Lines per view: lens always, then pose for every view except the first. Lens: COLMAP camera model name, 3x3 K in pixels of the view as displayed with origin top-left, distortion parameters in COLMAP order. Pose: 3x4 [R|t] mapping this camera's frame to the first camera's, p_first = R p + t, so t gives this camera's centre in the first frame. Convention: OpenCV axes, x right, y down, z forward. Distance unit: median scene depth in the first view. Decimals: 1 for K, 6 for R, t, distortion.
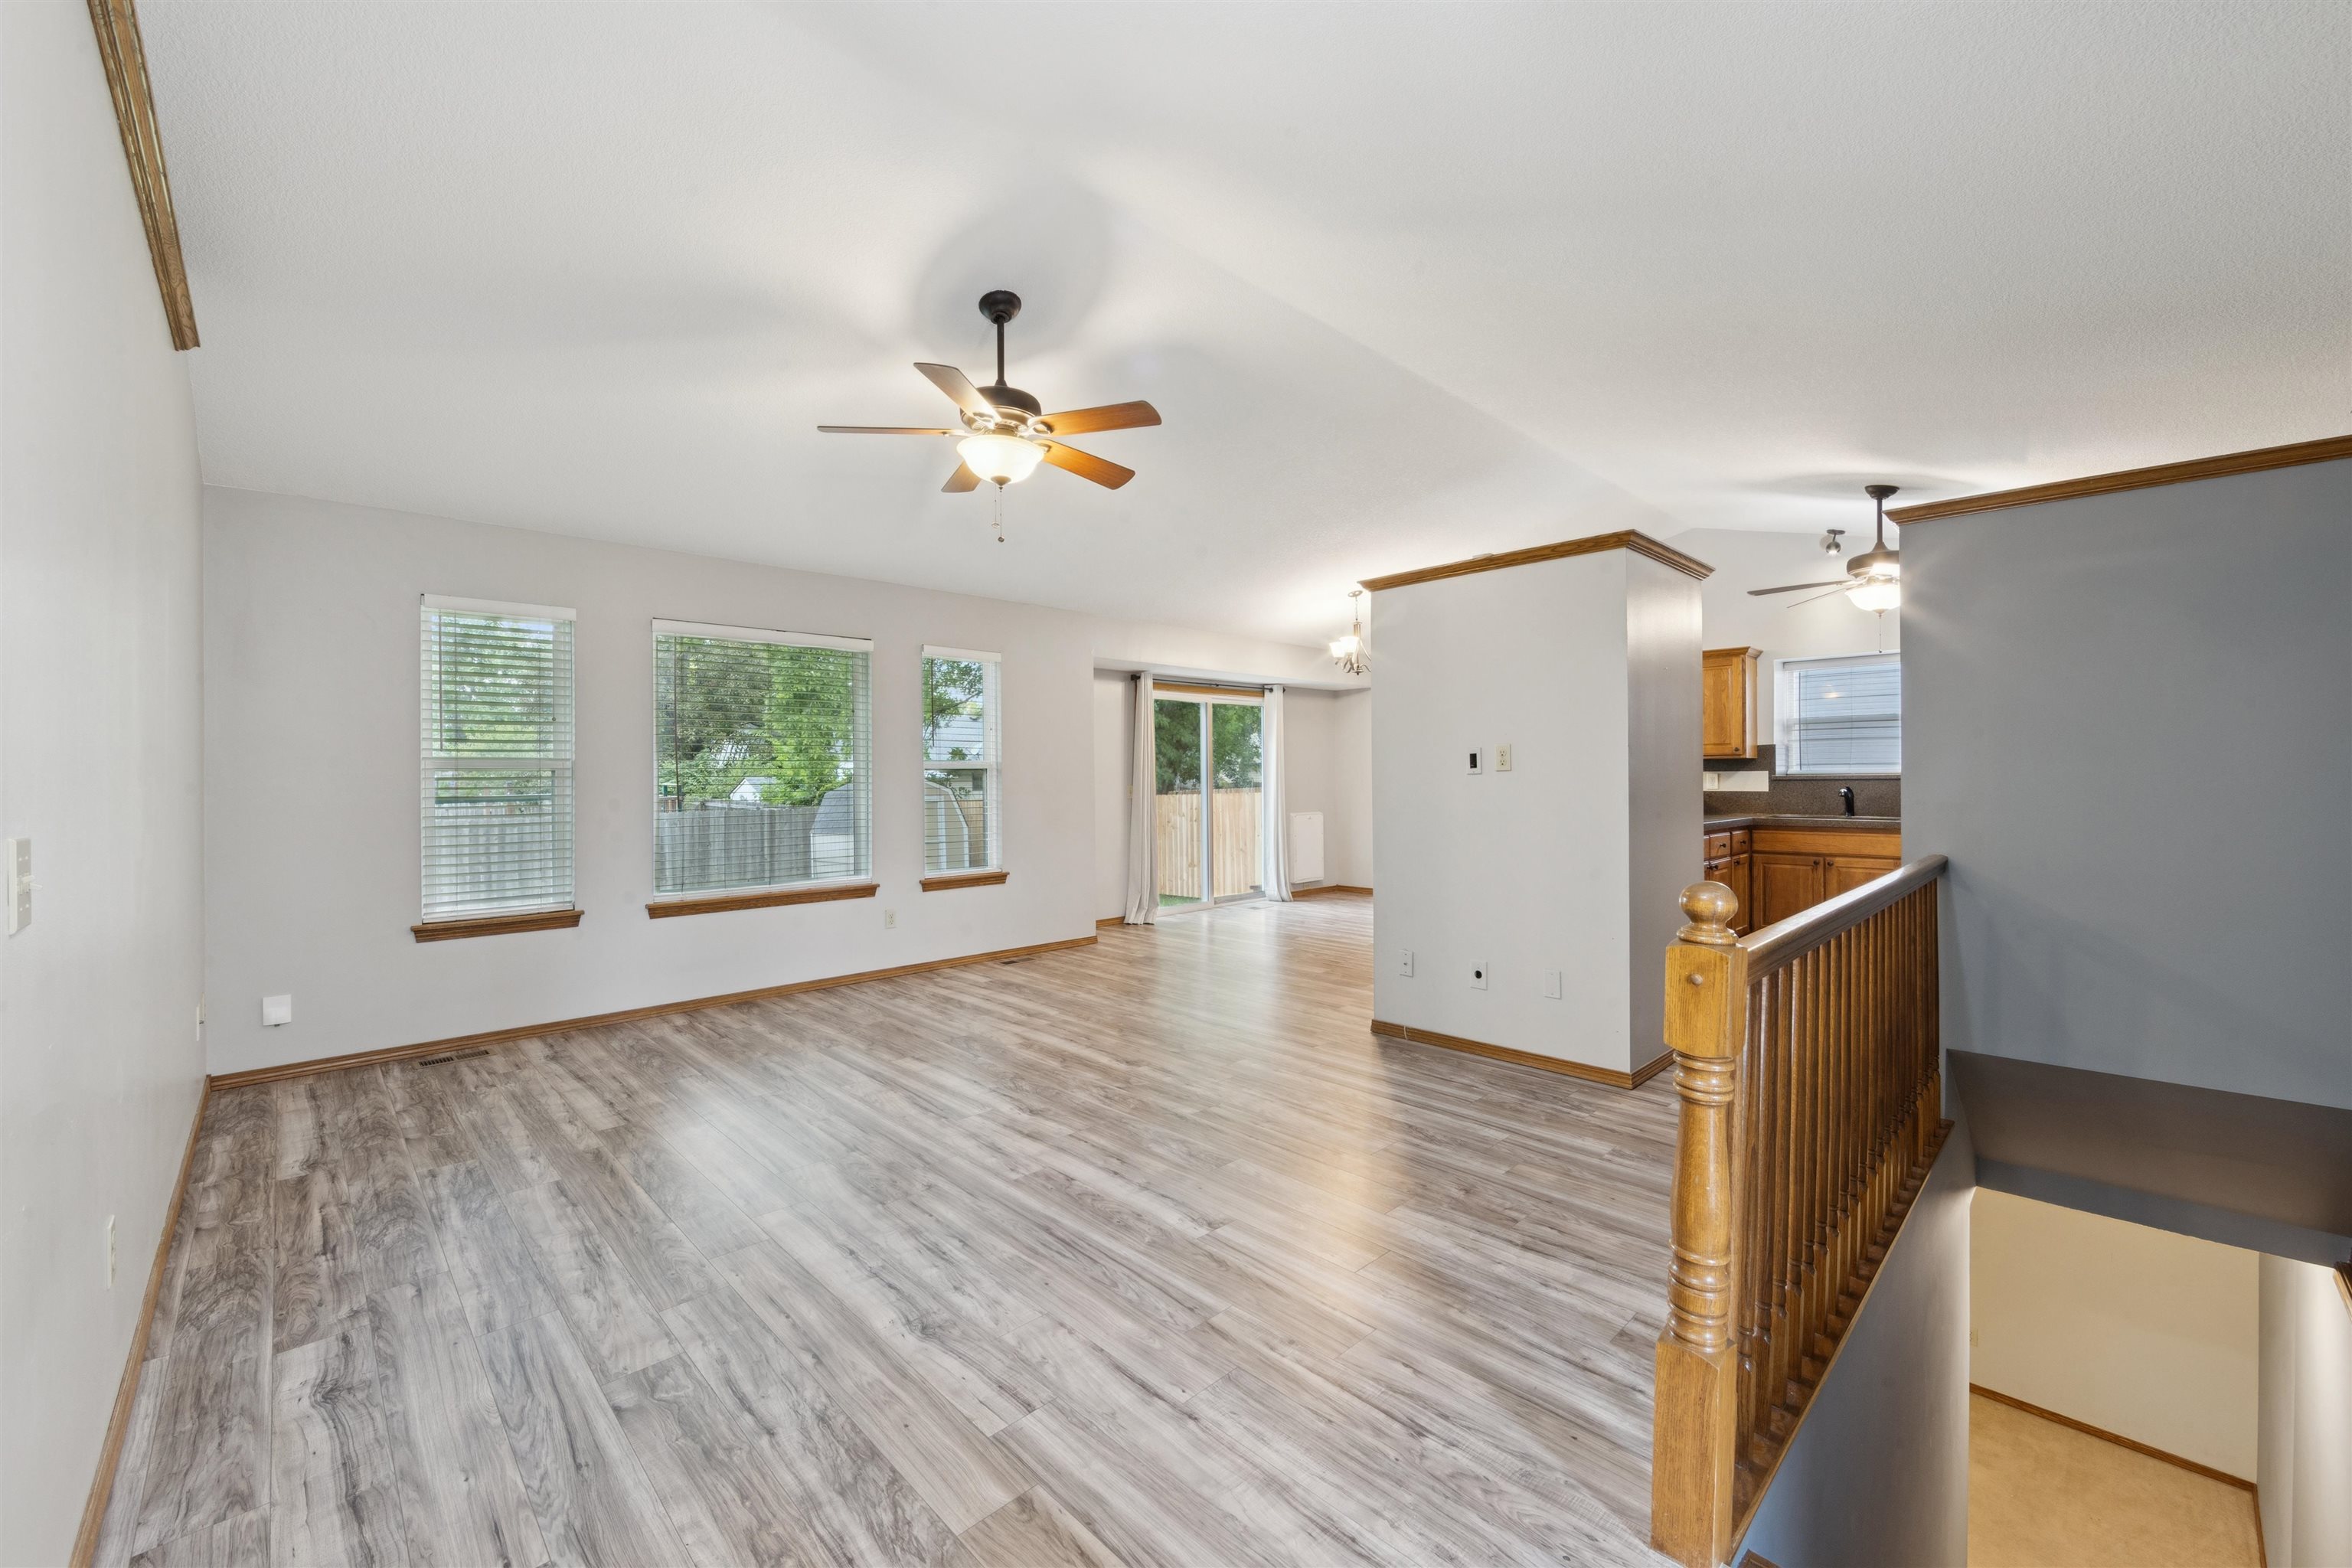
lens RADIAL K [[928.7, 0, 1185.4], [0, 928.7, 776.4], [0, 0, 1]] dist [-0.002388, -0.001142]
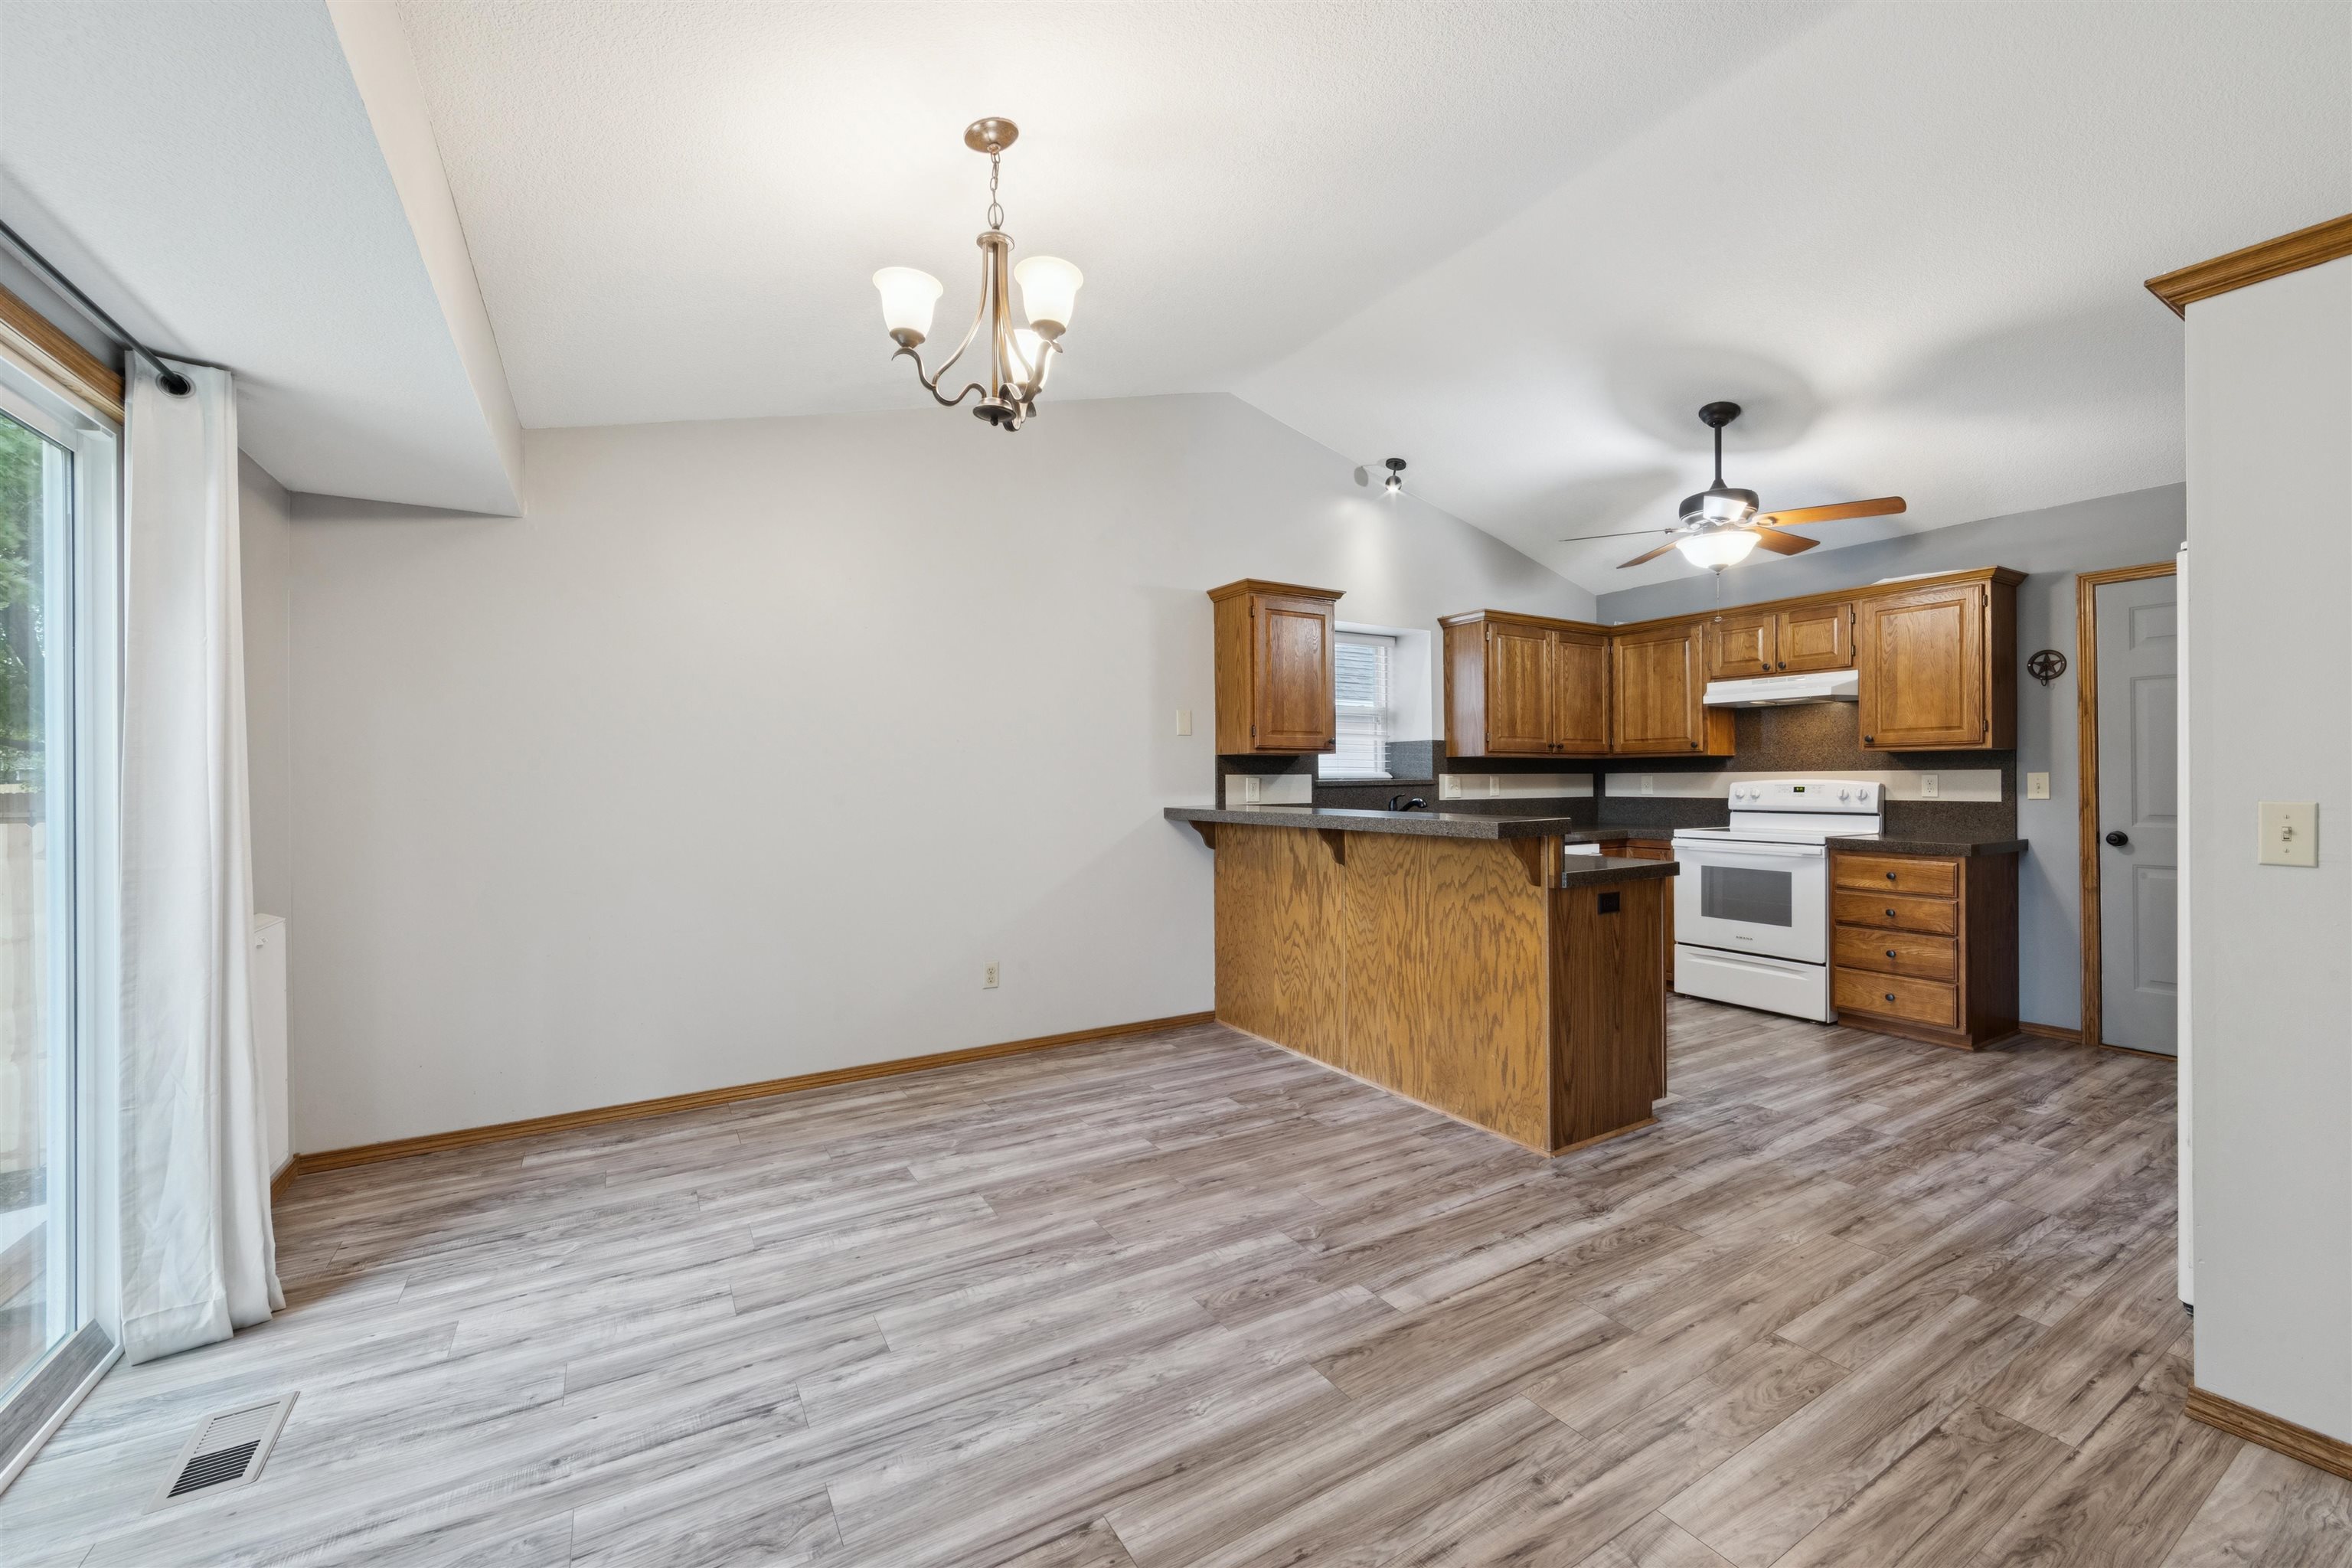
lens RADIAL K [[928.7, 0, 1189.6], [0, 928.7, 778.6], [0, 0, 1]] dist [-0.002388, -0.001142]
pose [[0.223693, 0.005919, 0.974642, -0.165030], [0.005954, 0.999955, -0.007439, 0.004214], [-0.974642, 0.007467, 0.223647, 1.882563]]
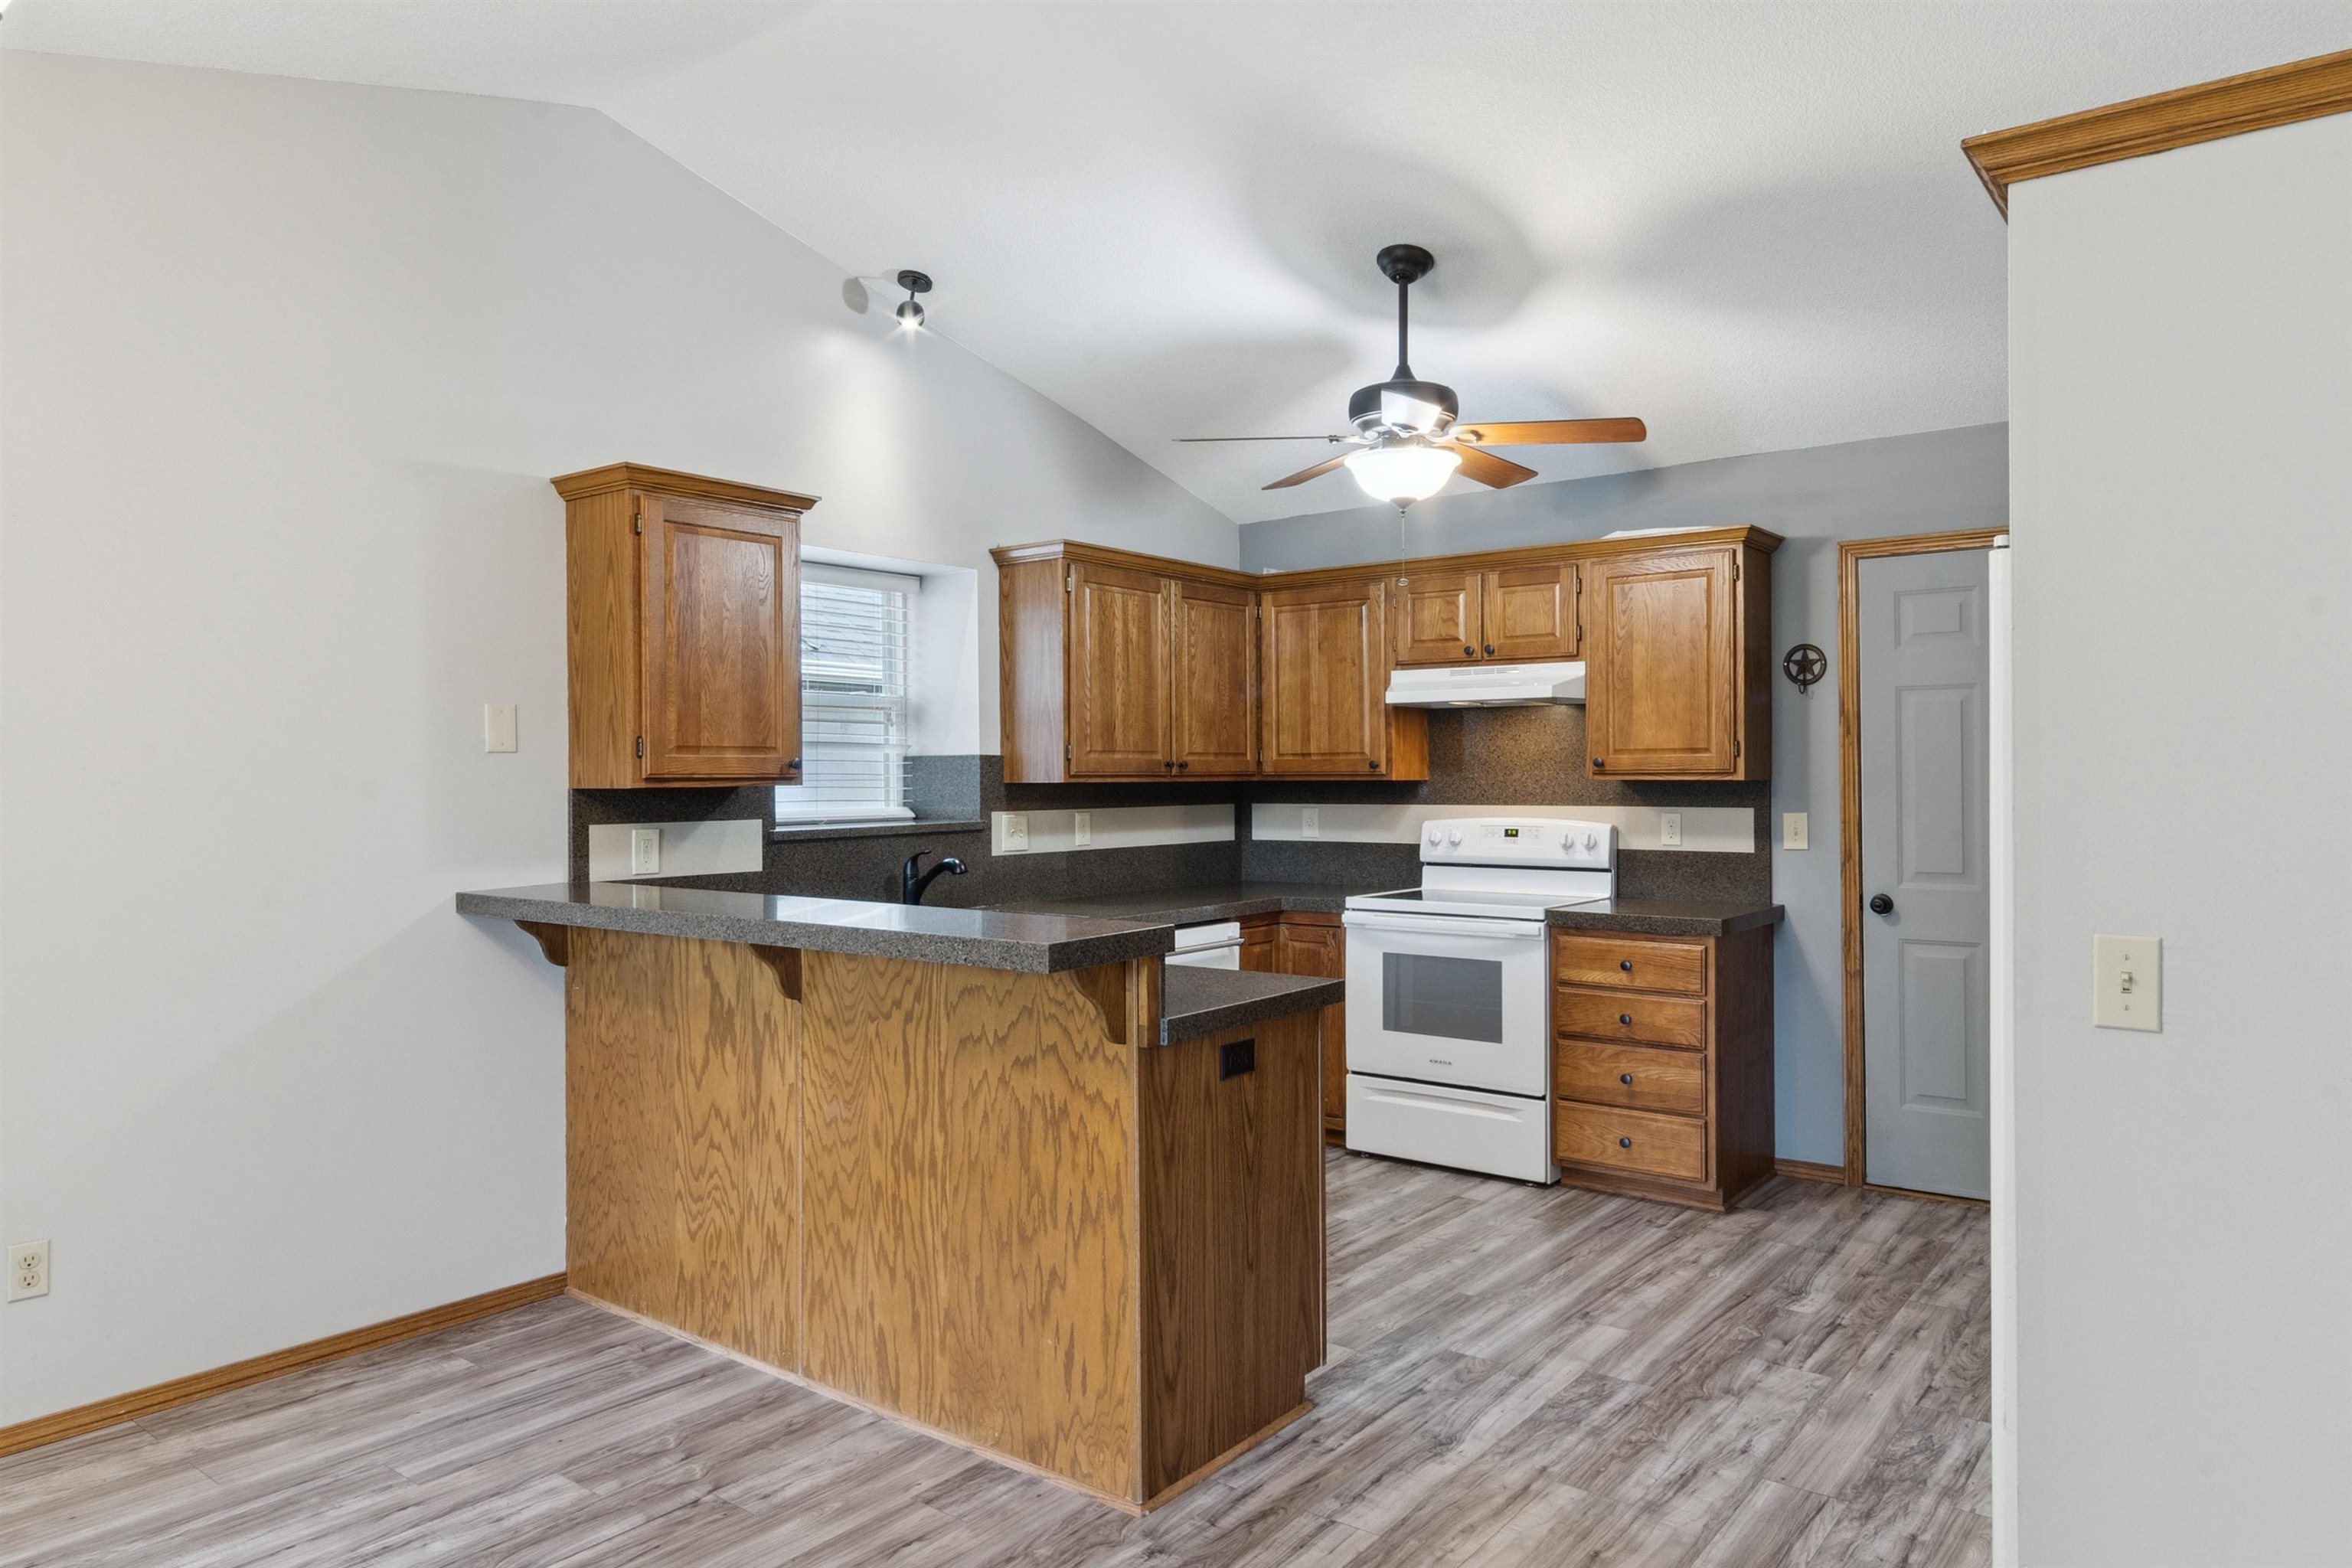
lens RADIAL K [[1490.9, 0, 1193.3], [0, 1490.9, 771.2], [0, 0, 1]] dist [0.003574, -0.005084]
pose [[-0.143867, 0.009812, 0.989548, -0.047778], [0.008310, 0.999928, -0.008707, -0.038788], [-0.989562, 0.006970, -0.143938, 1.836672]]
